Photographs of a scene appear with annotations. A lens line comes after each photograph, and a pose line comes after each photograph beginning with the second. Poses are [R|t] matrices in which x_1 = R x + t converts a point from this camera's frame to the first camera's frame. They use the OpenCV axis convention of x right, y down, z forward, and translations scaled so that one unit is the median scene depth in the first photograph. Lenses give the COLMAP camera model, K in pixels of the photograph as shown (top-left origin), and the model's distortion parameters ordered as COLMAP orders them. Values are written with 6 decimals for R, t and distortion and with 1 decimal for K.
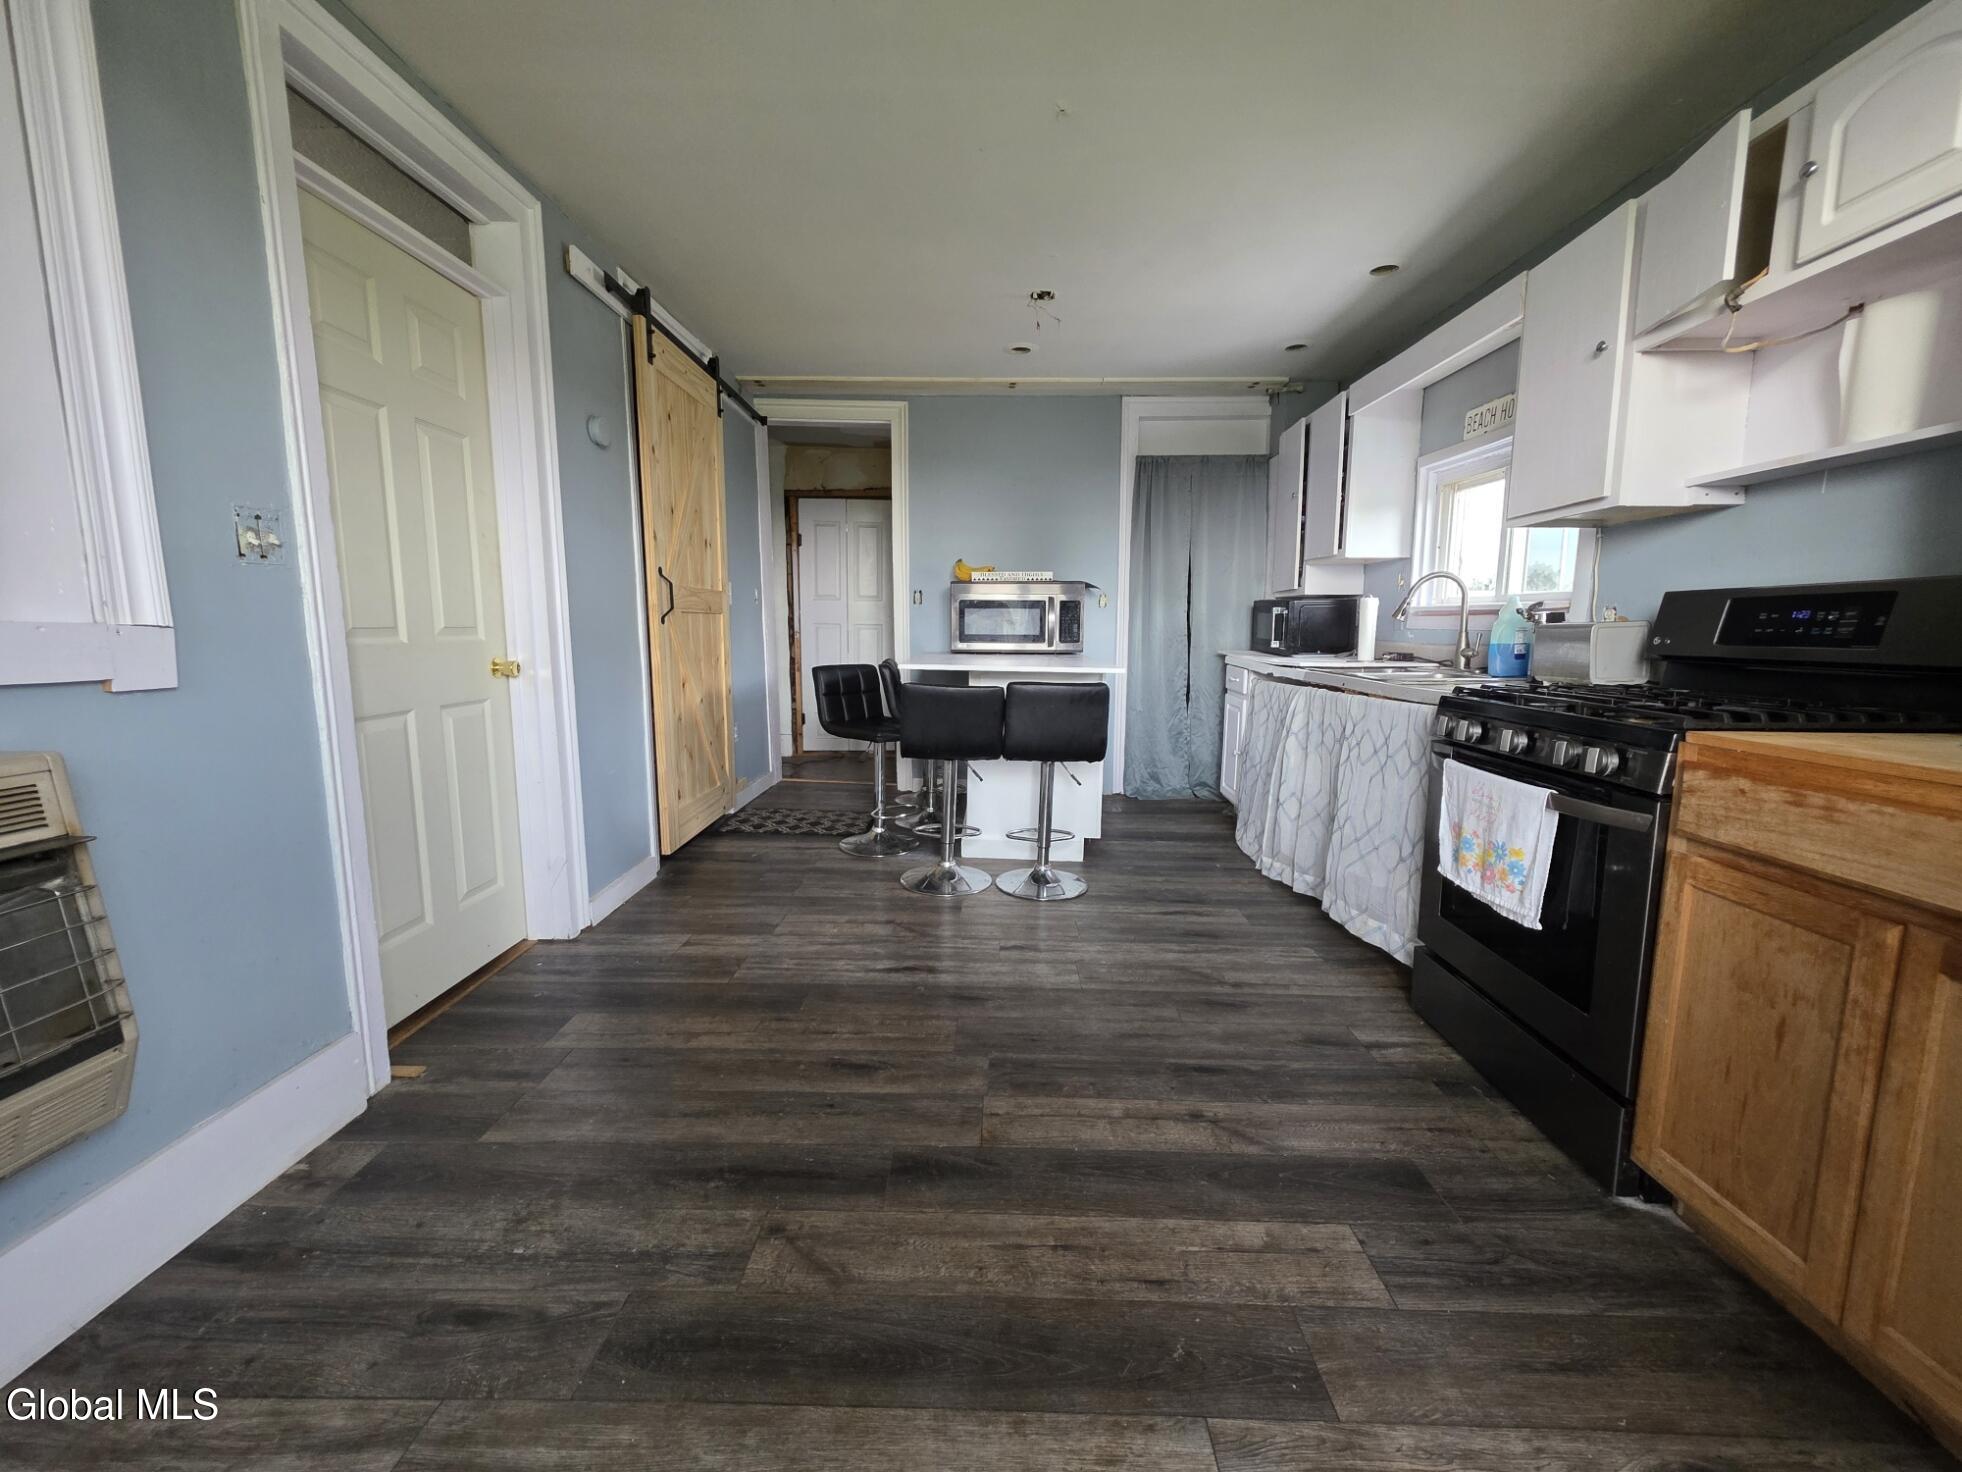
lens RADIAL K [[787.3, 0, 983.5], [0, 787.3, 730.7], [0, 0, 1]] dist [0.001704, 0.000791]
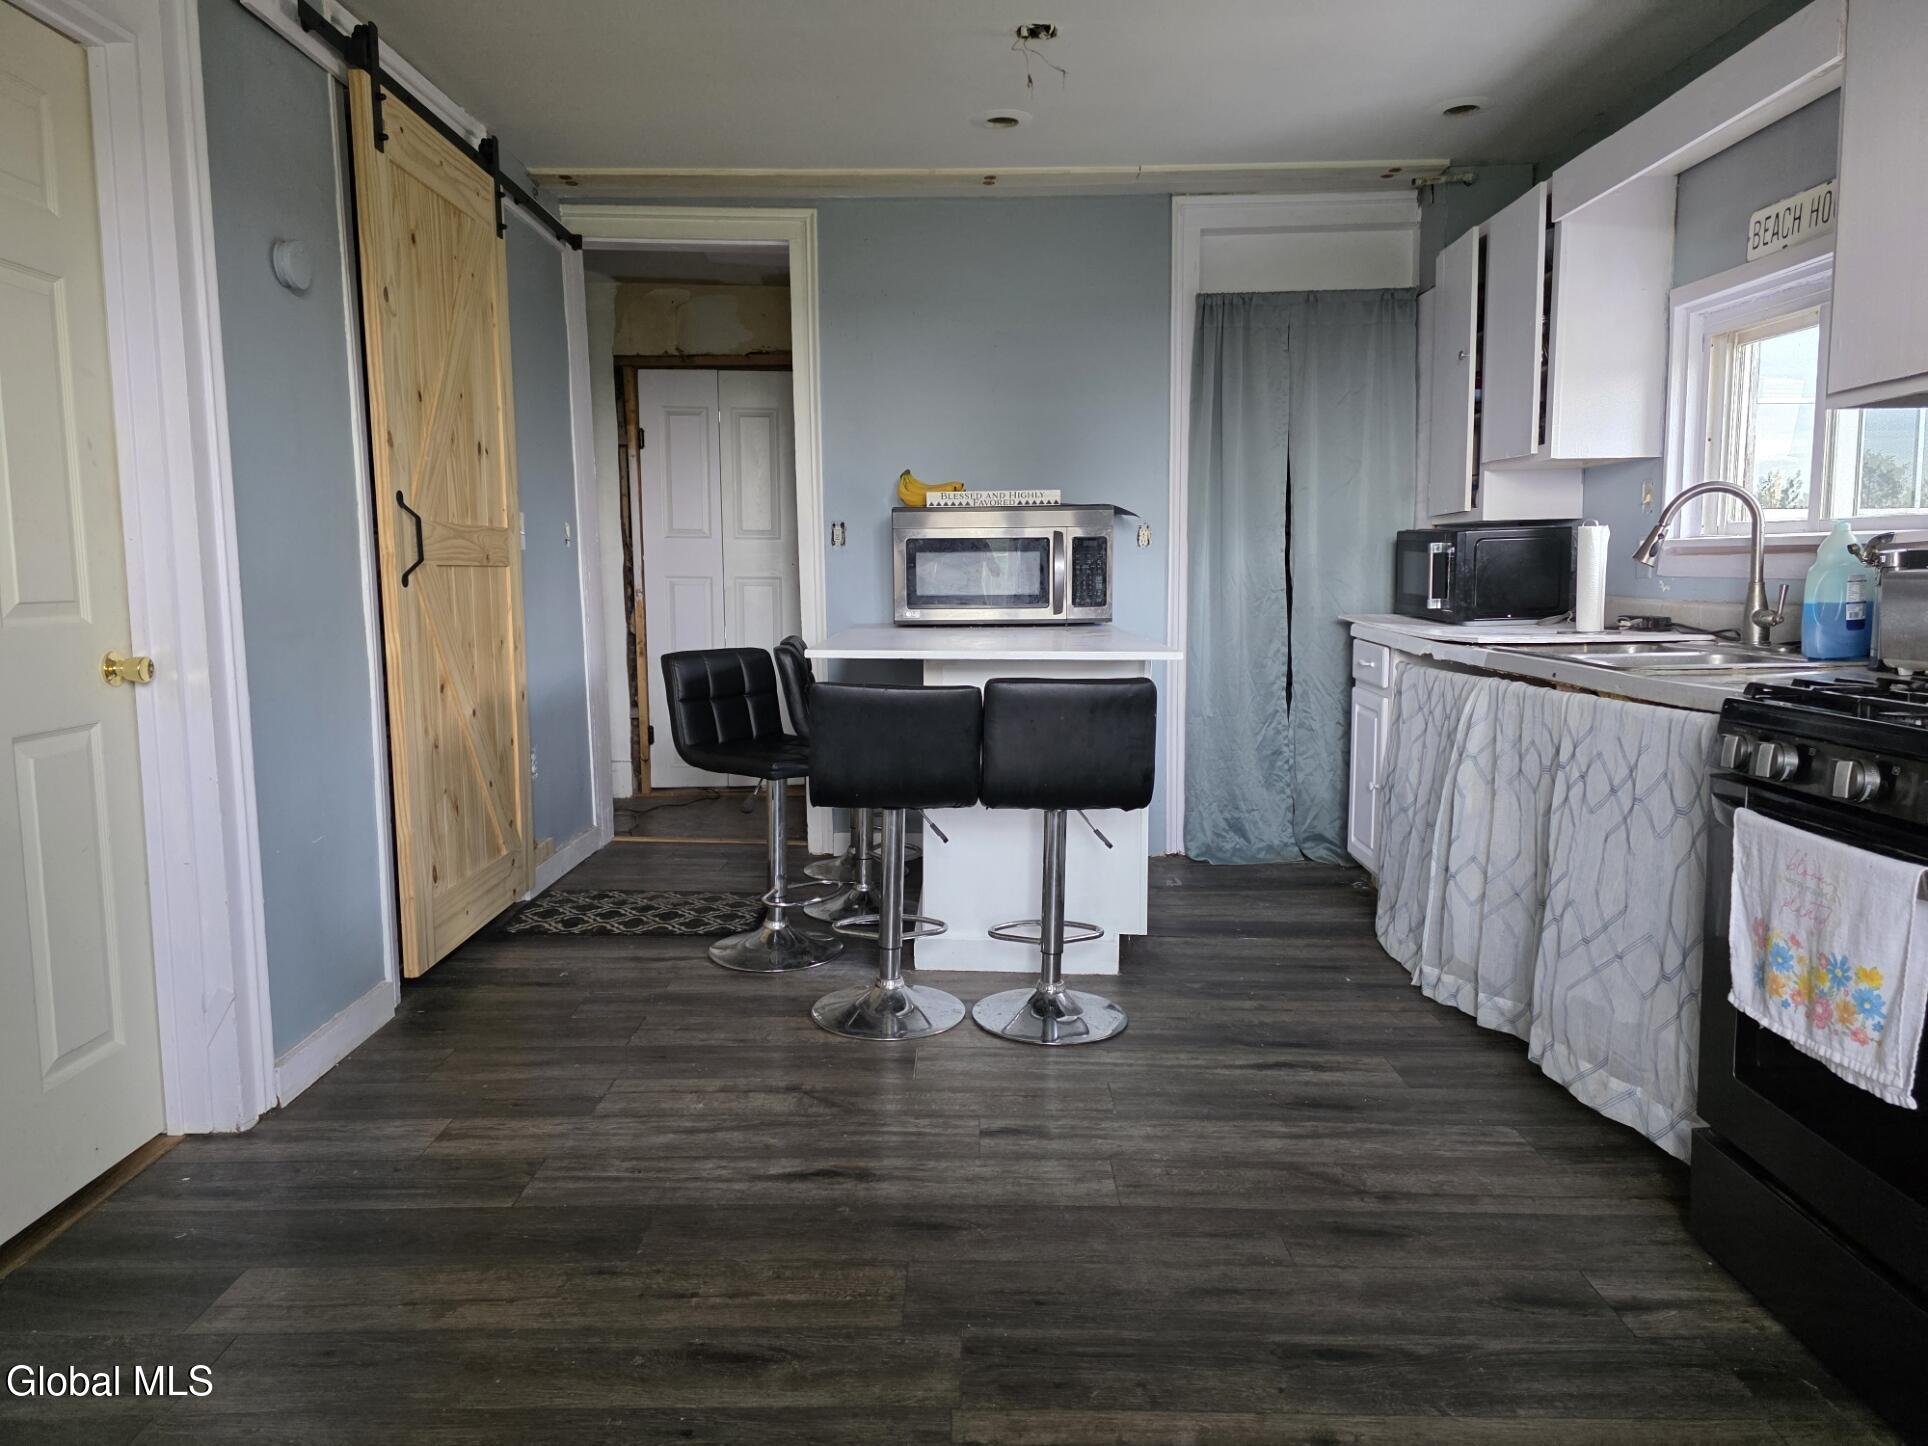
lens RADIAL K [[1294.0, 0, 958.6], [0, 1294.0, 708.0], [0, 0, 1]] dist [0.067131, -0.057992]
pose [[0.999895, -0.013754, 0.004478, 0.004163], [0.013865, 0.999571, -0.025801, -0.014027], [-0.004122, 0.025860, 0.999657, 0.017003]]
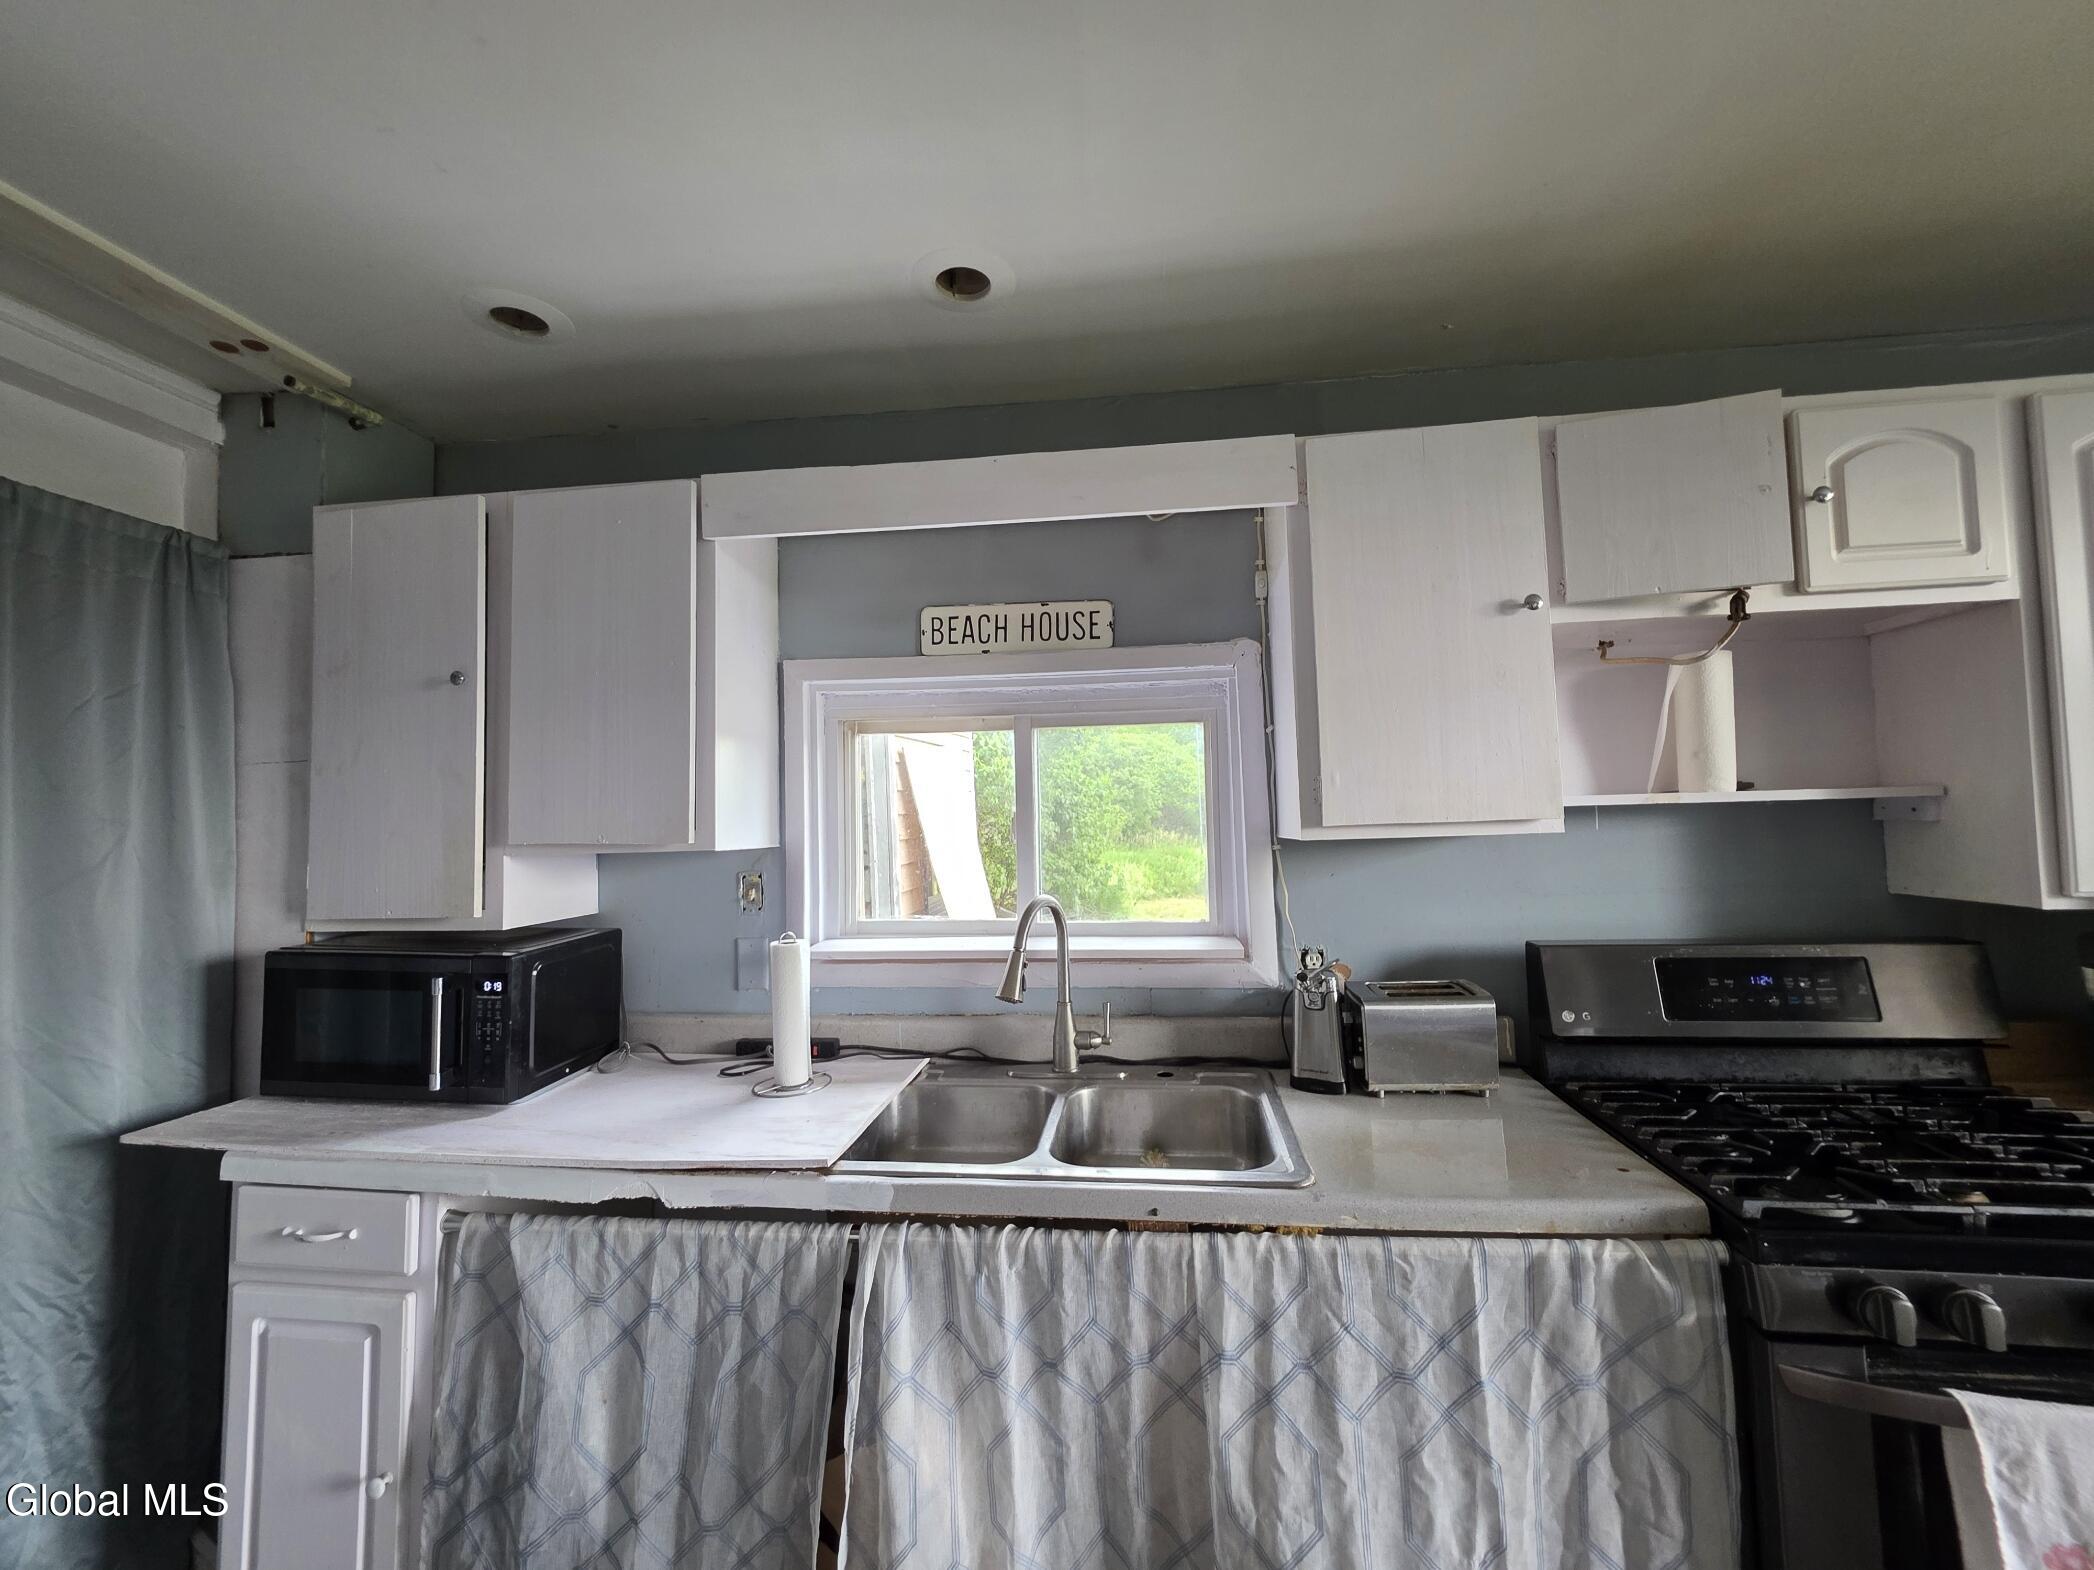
lens RADIAL K [[840.2, 0, 1051.1], [0, 840.2, 779.5], [0, 0, 1]] dist [0.001704, 0.000791]
pose [[0.101759, 0.047385, 0.993680, 0.021255], [0.157683, 0.985469, -0.063141, -0.240740], [-0.982233, 0.163111, 0.092808, 0.923683]]
